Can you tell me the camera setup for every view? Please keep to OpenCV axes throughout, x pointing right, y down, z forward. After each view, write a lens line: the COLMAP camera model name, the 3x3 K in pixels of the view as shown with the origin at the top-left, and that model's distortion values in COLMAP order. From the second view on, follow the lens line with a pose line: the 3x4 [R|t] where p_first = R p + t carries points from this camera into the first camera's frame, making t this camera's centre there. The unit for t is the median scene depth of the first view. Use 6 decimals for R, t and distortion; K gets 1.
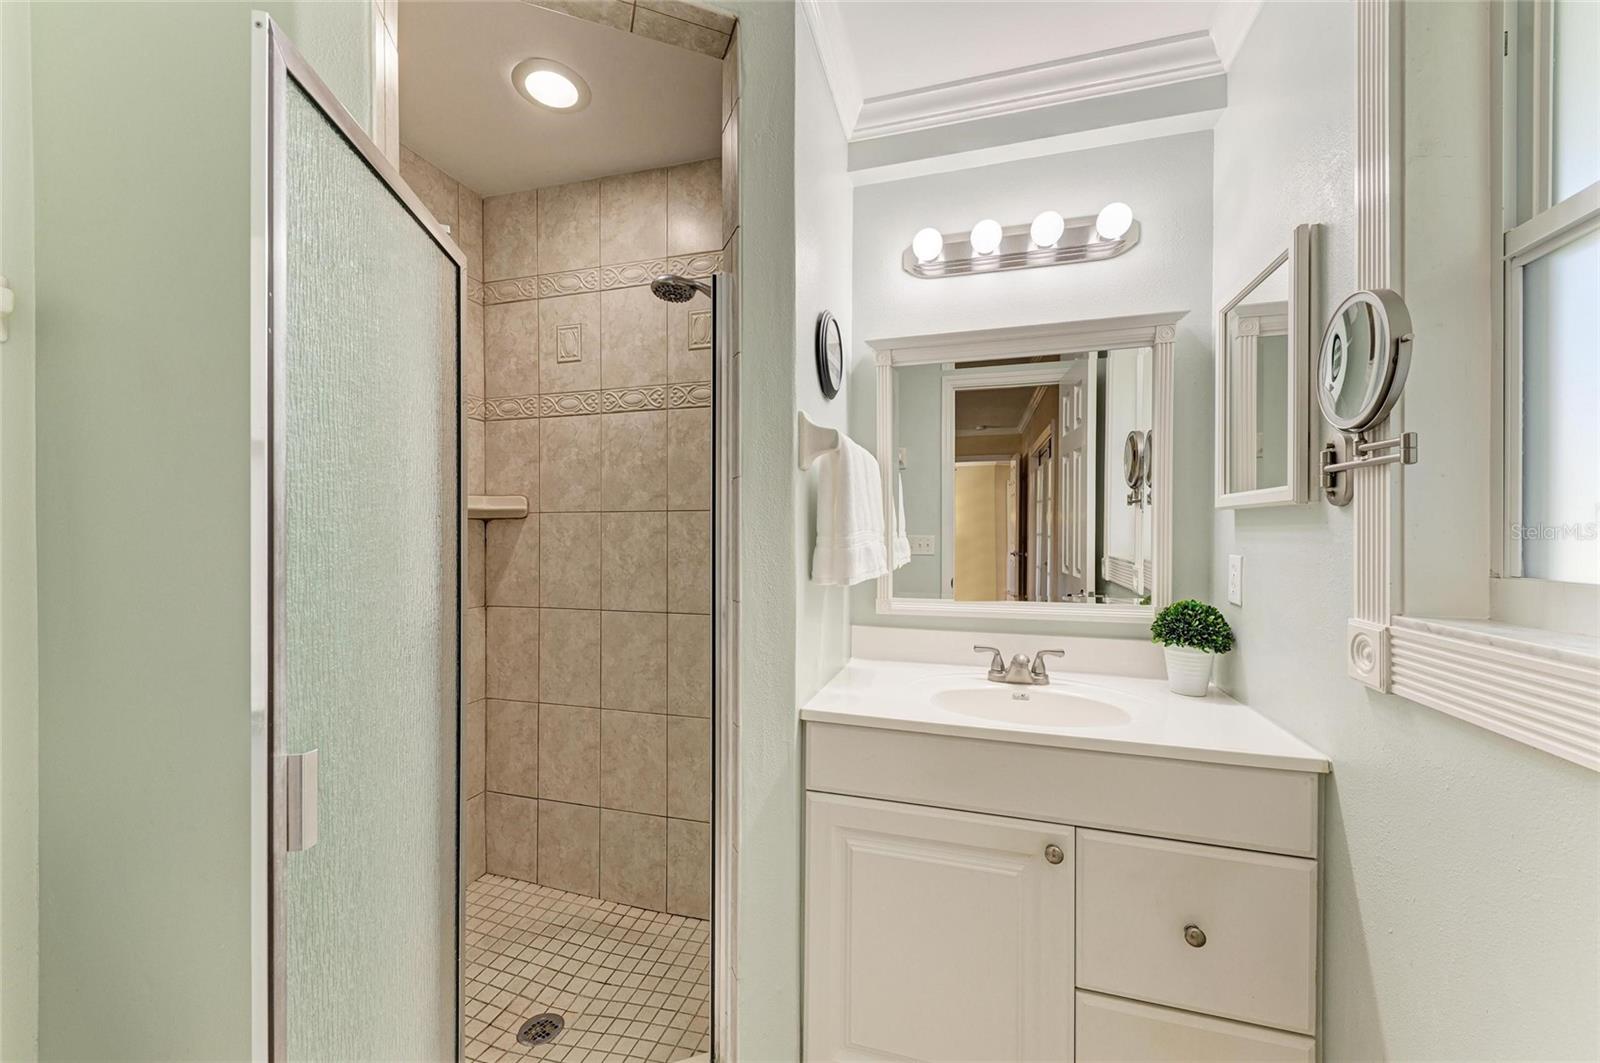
lens RADIAL K [[614.8, 0, 790.7], [0, 614.8, 533.7], [0, 0, 1]] dist [0.000889, -0.000280]
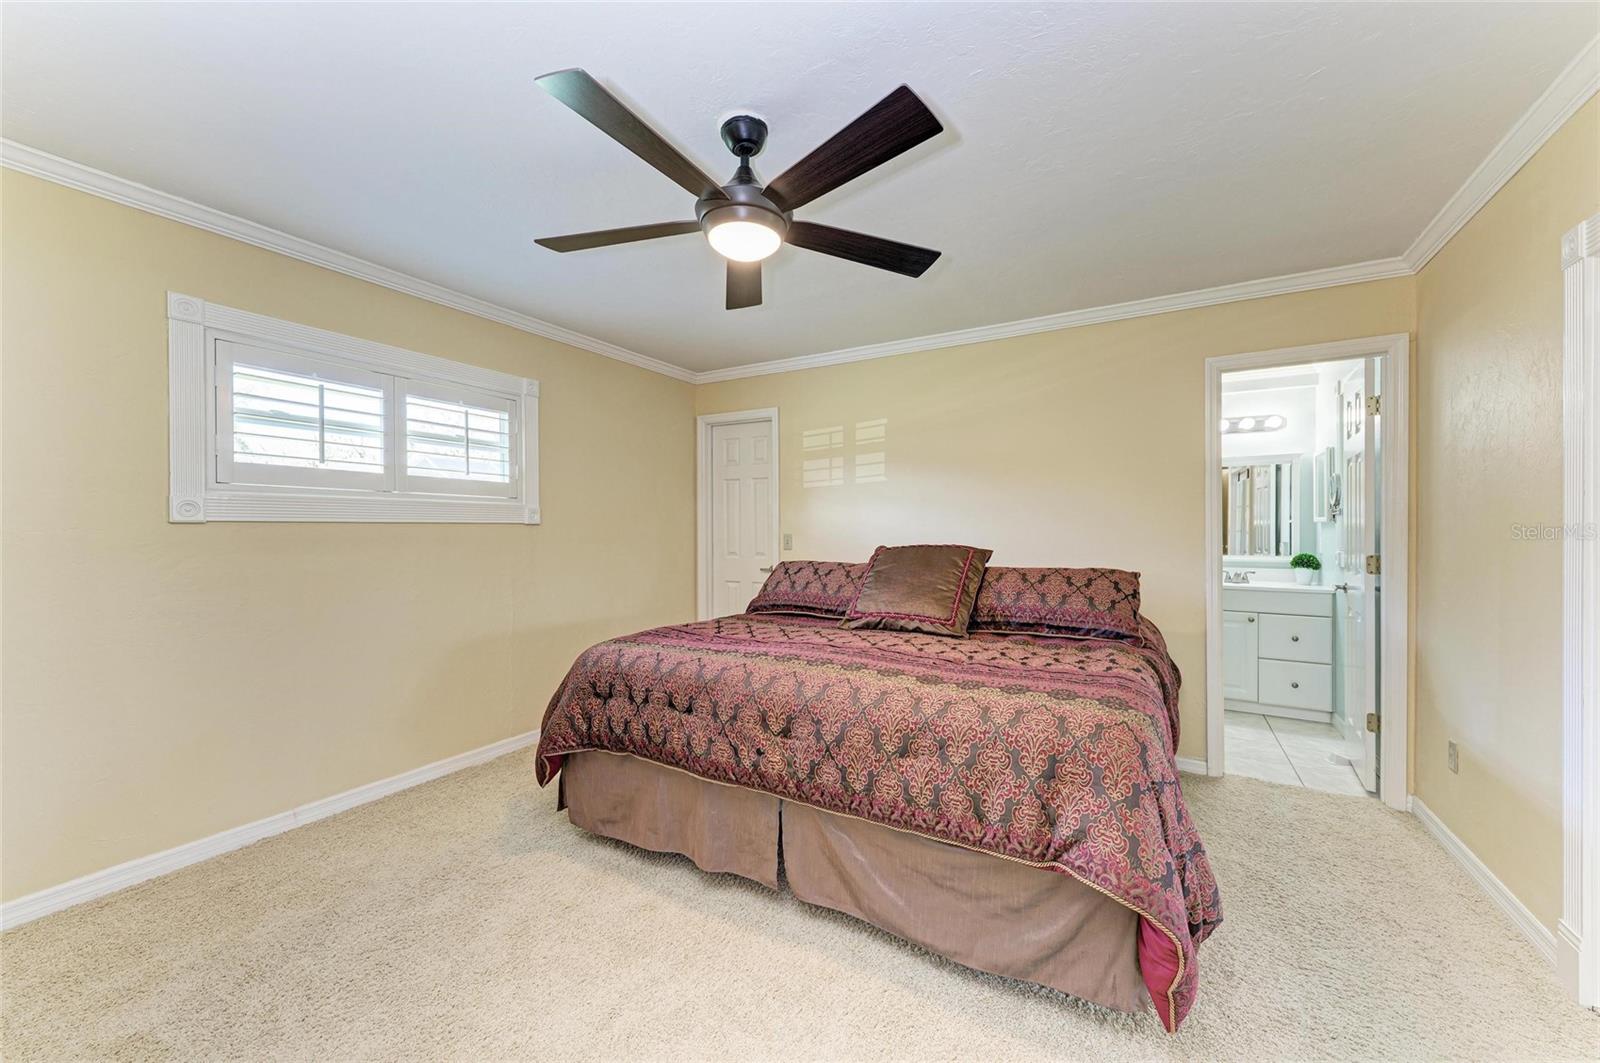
lens RADIAL K [[614.8, 0, 790.7], [0, 614.8, 533.7], [0, 0, 1]] dist [0.000889, -0.000280]
pose [[0.971811, -0.003844, -0.235731, -1.055464], [0.004262, 0.999990, 0.001263, 0.003256], [0.235723, -0.002232, 0.971818, -2.462494]]
